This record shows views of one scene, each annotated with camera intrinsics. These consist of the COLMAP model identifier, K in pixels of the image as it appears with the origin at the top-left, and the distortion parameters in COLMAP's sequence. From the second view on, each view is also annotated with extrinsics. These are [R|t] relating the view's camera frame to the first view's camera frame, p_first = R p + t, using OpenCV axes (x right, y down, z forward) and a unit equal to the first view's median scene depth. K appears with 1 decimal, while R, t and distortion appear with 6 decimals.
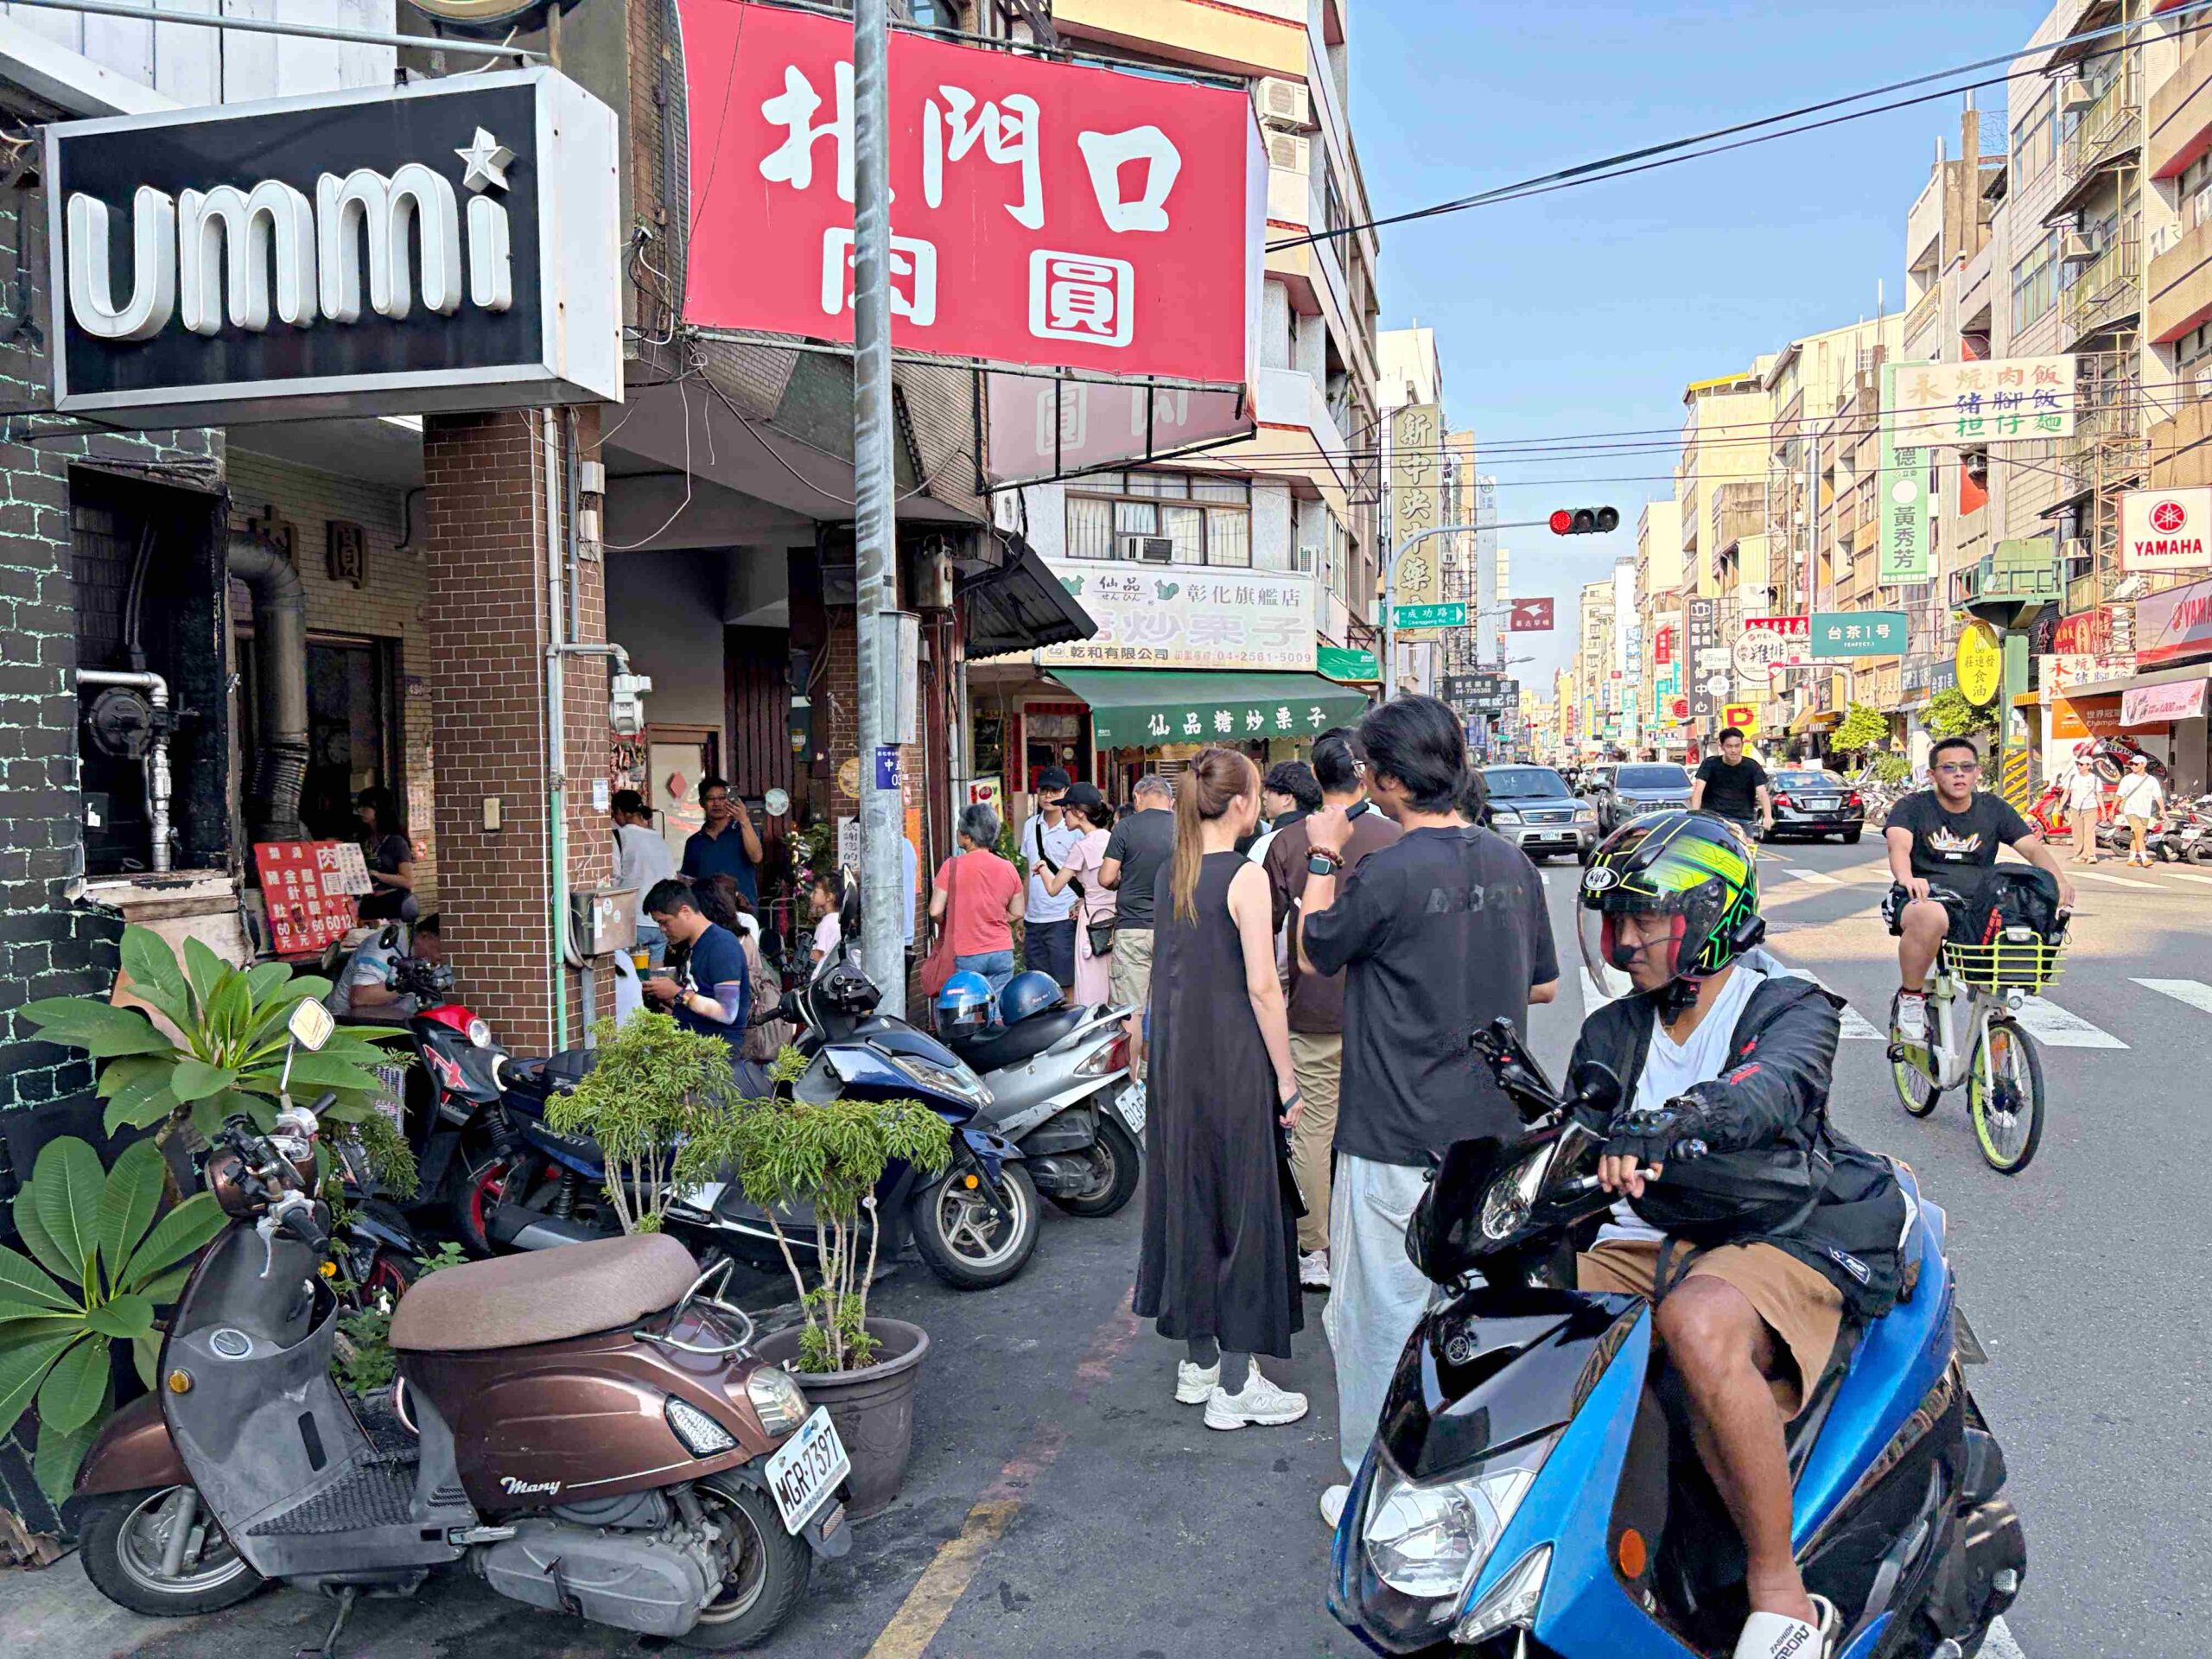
lens RADIAL K [[1672.8, 0, 1116.9], [0, 1672.8, 820.2], [0, 0, 1]] dist [0.054959, -0.067521]
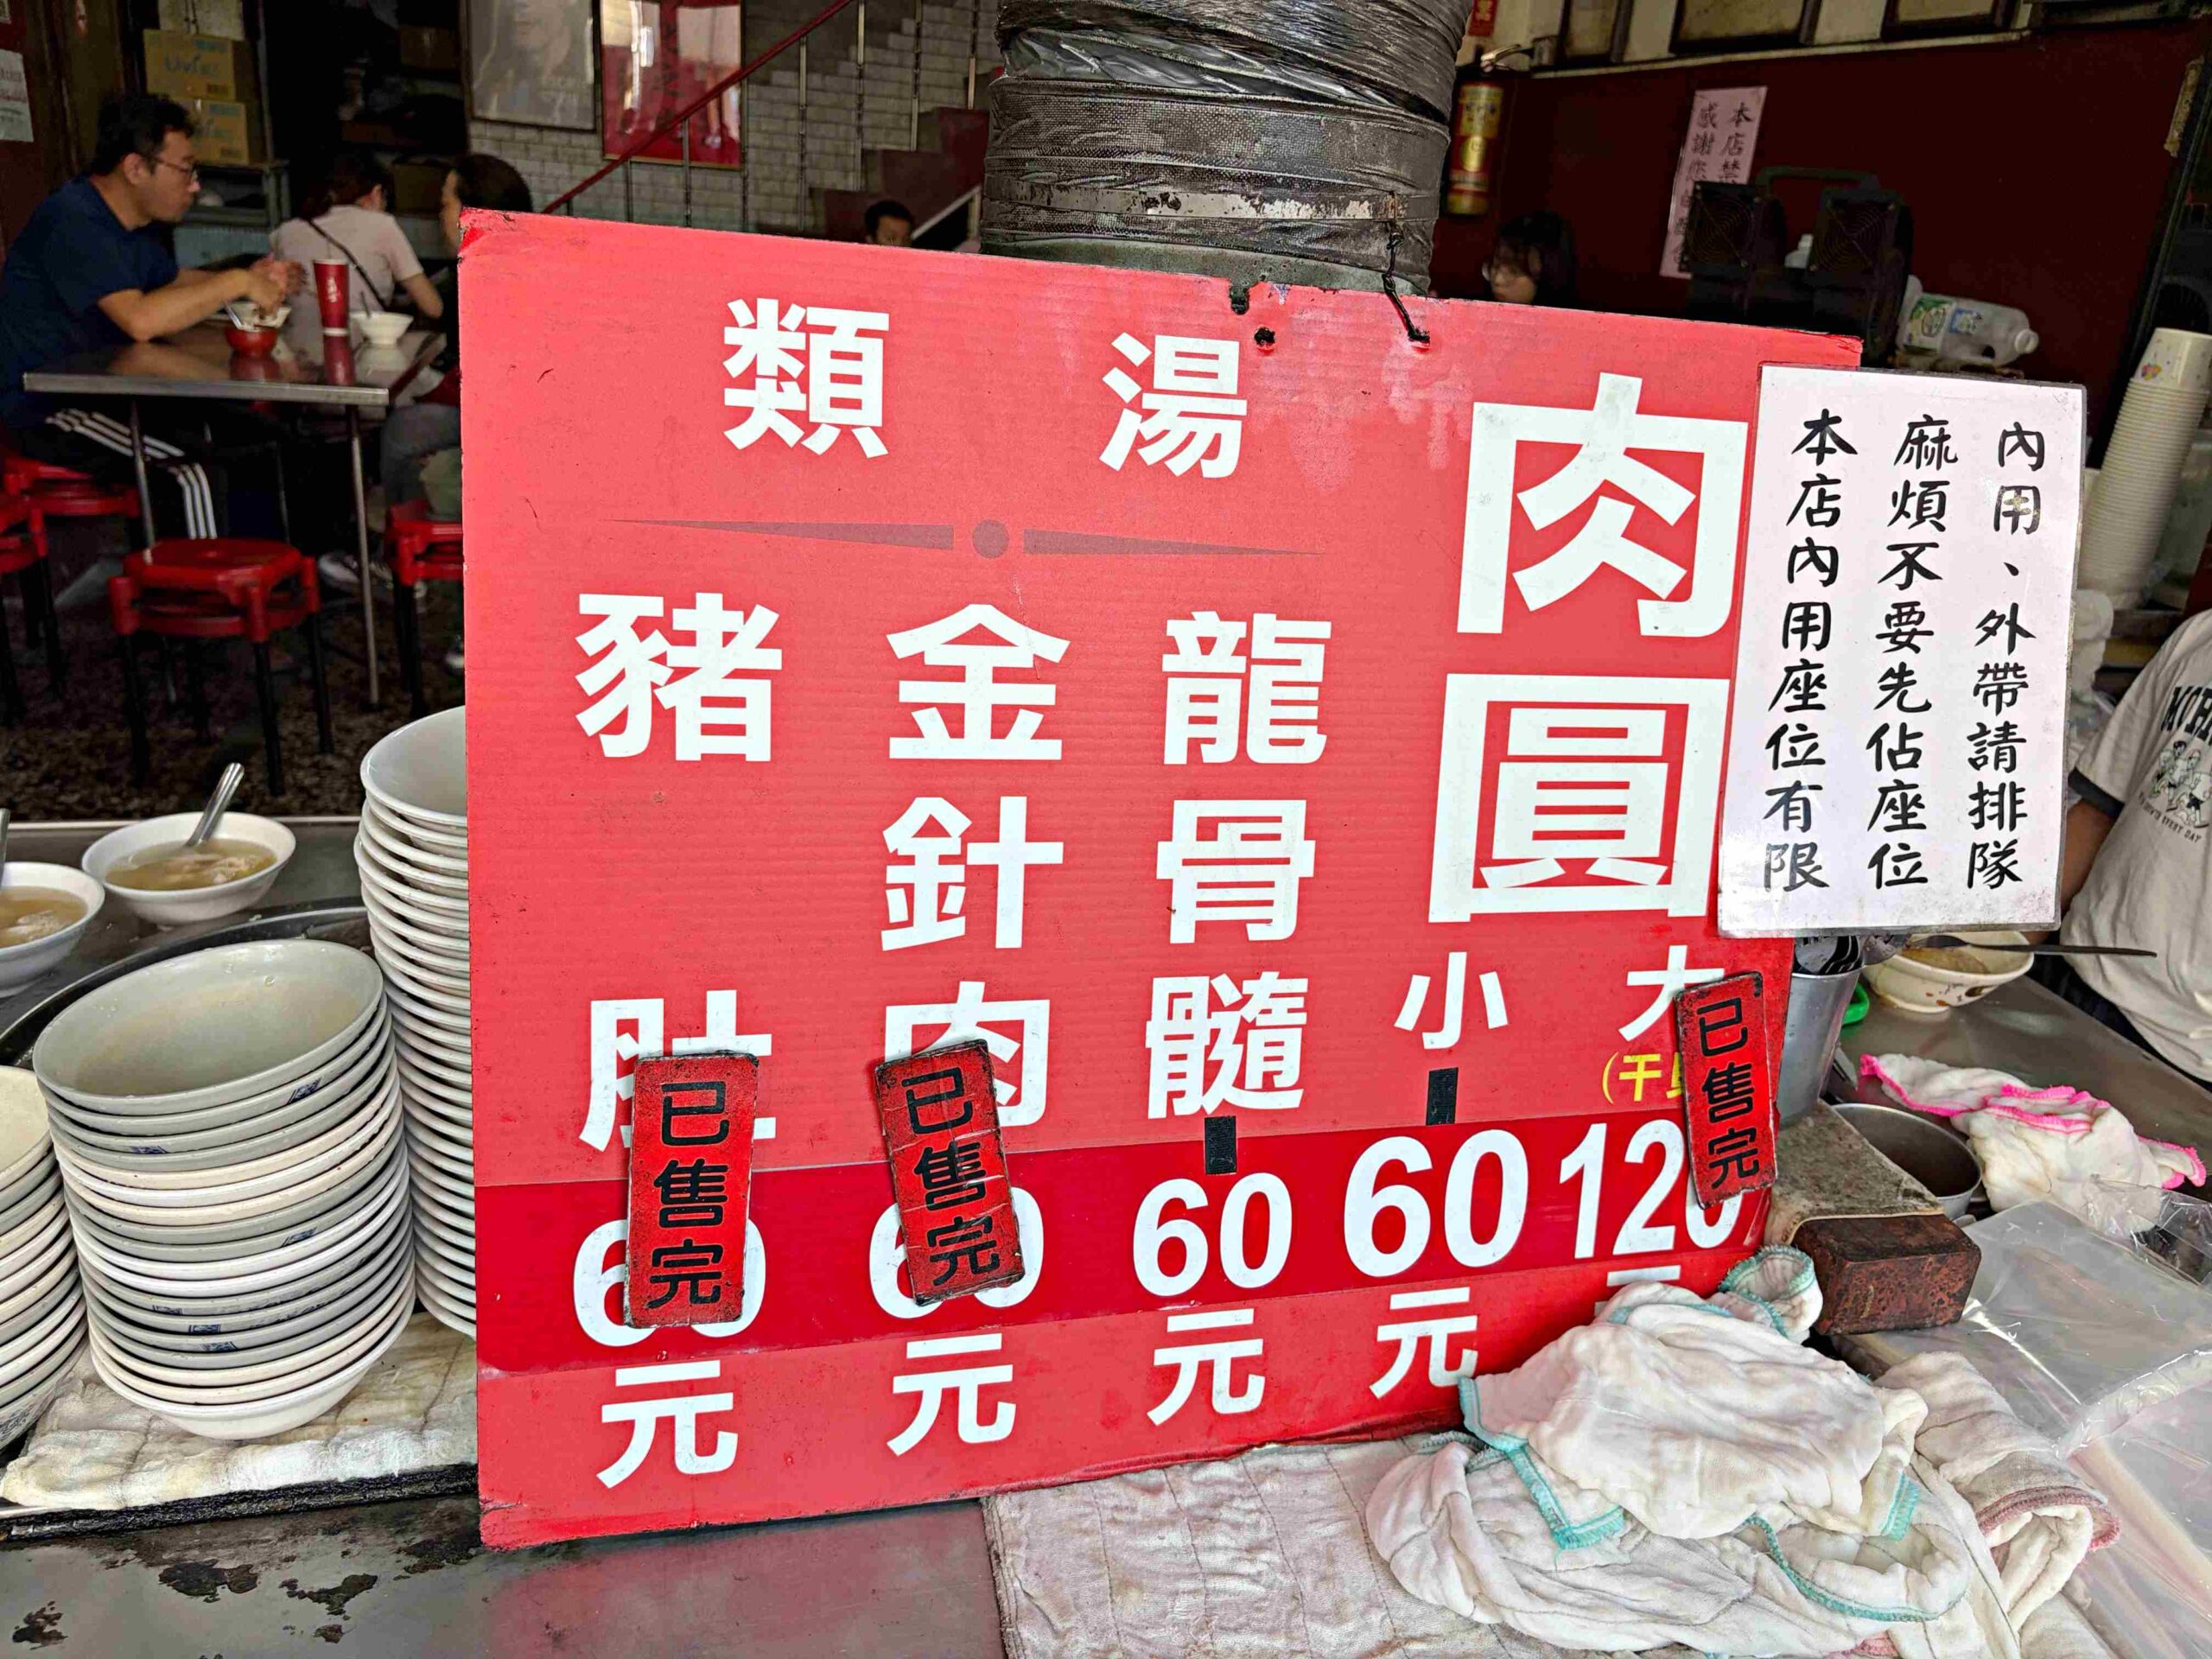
lens RADIAL K [[1672.8, 0, 1103.7], [0, 1672.8, 834.8], [0, 0, 1]] dist [0.054959, -0.067521]
pose [[0.460769, 0.374615, -0.804584, -0.408468], [-0.110912, 0.923751, 0.366583, 0.008277], [0.880562, -0.079673, 0.467185, 0.951210]]
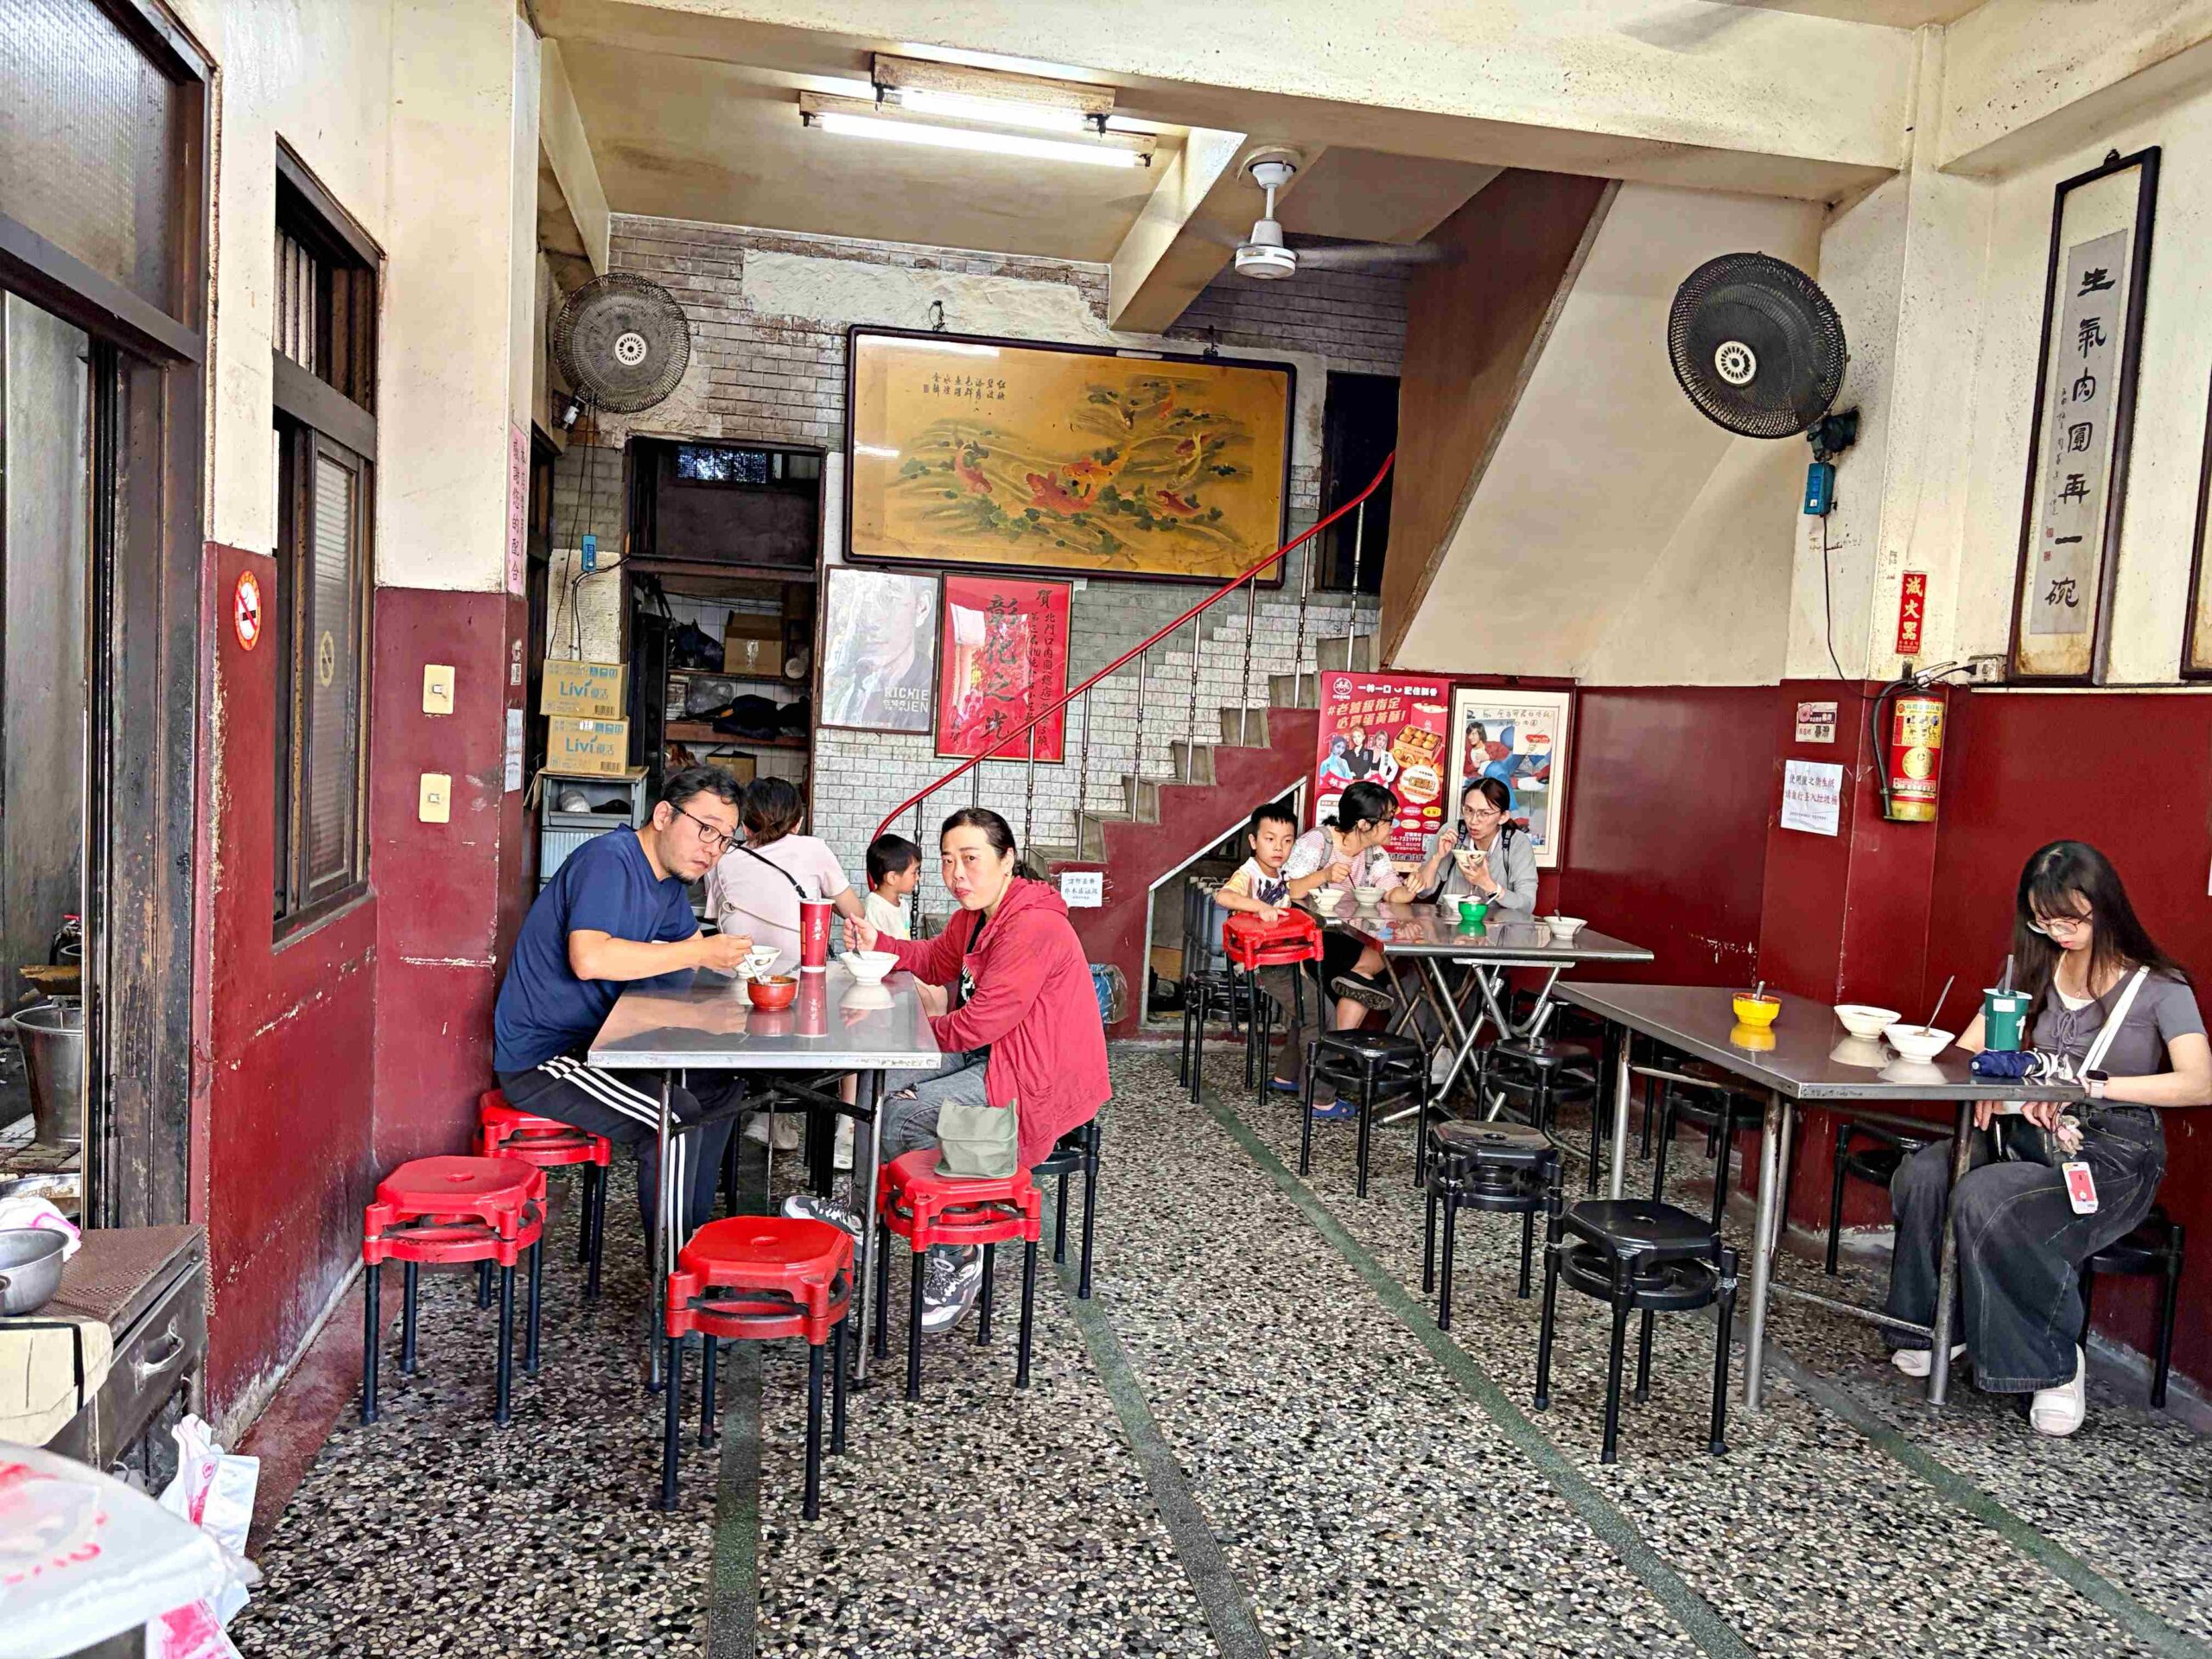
lens RADIAL K [[1672.8, 0, 1109.2], [0, 1672.8, 804.0], [0, 0, 1]] dist [0.054959, -0.067521]
pose [[0.408344, 0.096065, -0.907759, -0.489082], [-0.089524, 0.993867, 0.064907, -0.007045], [0.908428, 0.054762, 0.414440, 0.874582]]
